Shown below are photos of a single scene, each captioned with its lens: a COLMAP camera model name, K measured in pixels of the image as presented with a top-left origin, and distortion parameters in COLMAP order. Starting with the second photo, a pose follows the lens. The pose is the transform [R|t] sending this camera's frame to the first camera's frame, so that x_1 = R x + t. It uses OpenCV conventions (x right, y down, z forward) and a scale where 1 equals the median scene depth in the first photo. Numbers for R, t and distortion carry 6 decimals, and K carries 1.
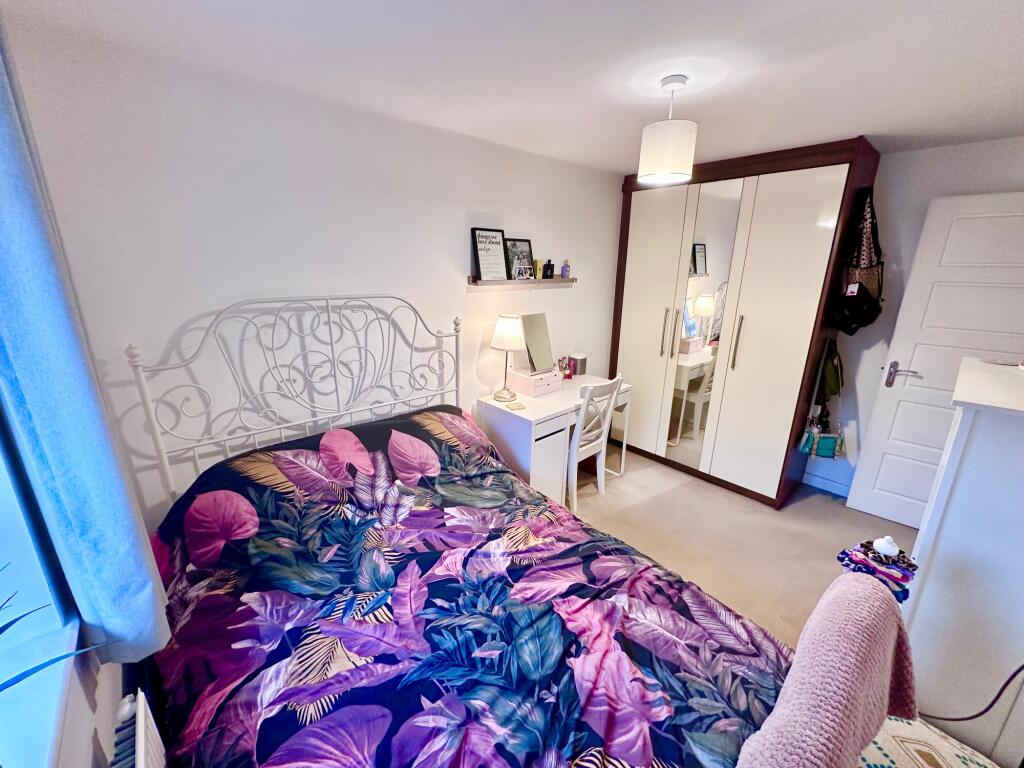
lens RADIAL K [[409.0, 0, 507.1], [0, 409.0, 383.1], [0, 0, 1]] dist [-0.001532, -0.000057]
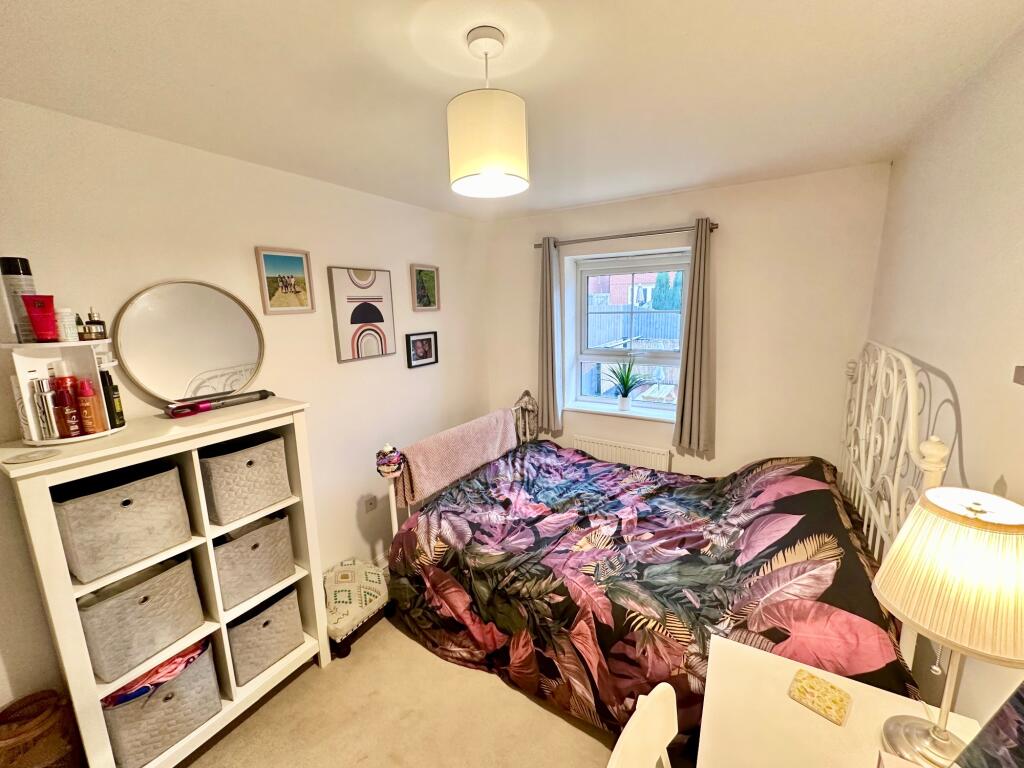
lens RADIAL K [[409.0, 0, 507.1], [0, 409.0, 383.1], [0, 0, 1]] dist [-0.001532, -0.000057]
pose [[-0.956905, 0.074680, -0.280636, 0.466552], [-0.060455, 0.893969, 0.444032, -0.428195], [0.284040, 0.441862, -0.850928, 1.402595]]
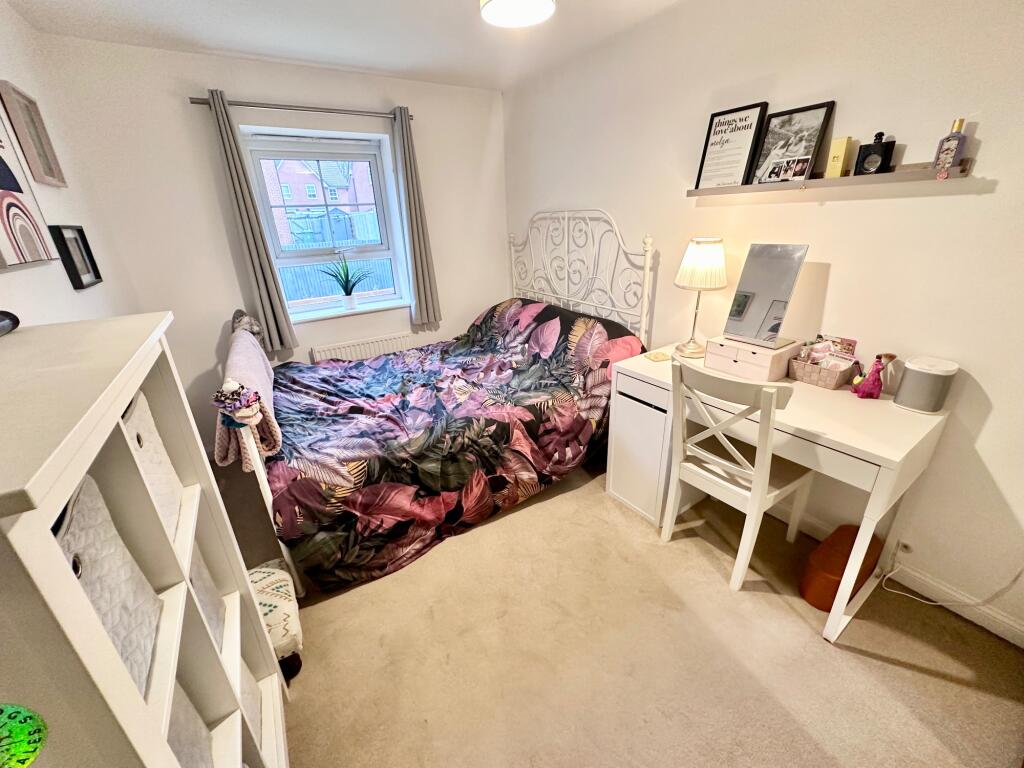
lens RADIAL K [[412.6, 0, 512.0], [0, 412.6, 384.0], [0, 0, 1]] dist [0.000246, -0.000024]
pose [[-0.160117, 0.373128, -0.913859, 1.034878], [-0.234881, 0.884810, 0.402421, -0.192741], [0.958746, 0.279083, -0.054033, 0.995881]]
